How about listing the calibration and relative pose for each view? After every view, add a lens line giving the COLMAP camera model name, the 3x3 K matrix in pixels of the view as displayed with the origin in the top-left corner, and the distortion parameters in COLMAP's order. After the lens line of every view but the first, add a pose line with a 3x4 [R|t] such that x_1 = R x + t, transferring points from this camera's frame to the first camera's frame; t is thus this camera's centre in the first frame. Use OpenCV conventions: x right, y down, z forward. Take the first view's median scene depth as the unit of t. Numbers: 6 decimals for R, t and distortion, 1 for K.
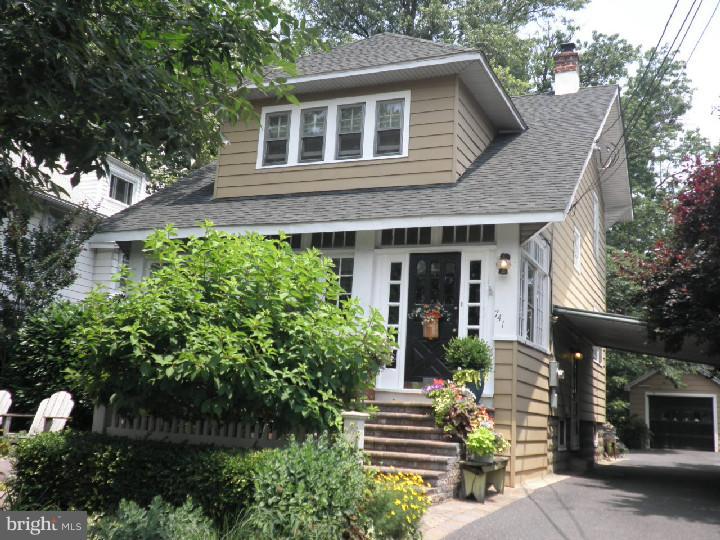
lens RADIAL K [[796.6, 0, 357.7], [0, 796.6, 269.1], [0, 0, 1]] dist [0.024883, 0.000000]
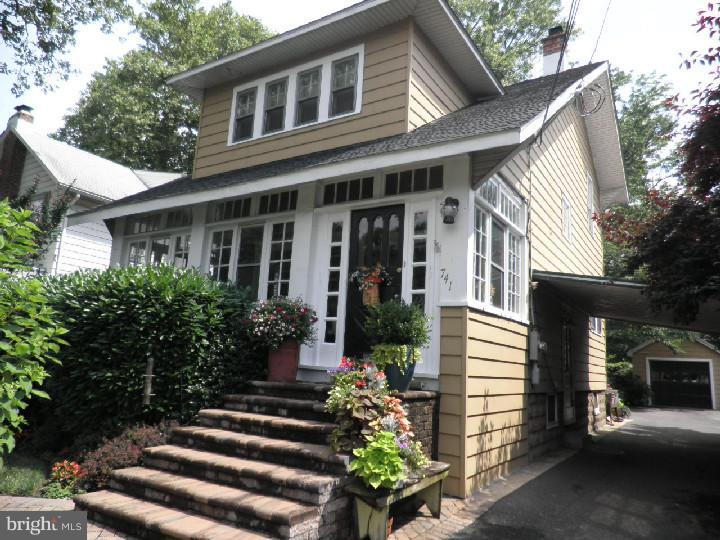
lens RADIAL K [[518.0, 0, 349.2], [0, 518.0, 269.5], [0, 0, 1]] dist [0.011931, 0.003547]
pose [[0.985427, -0.030579, -0.167328, 0.144825], [0.029143, 0.999514, -0.011029, 0.047393], [0.167584, 0.005992, 0.985840, 0.404613]]
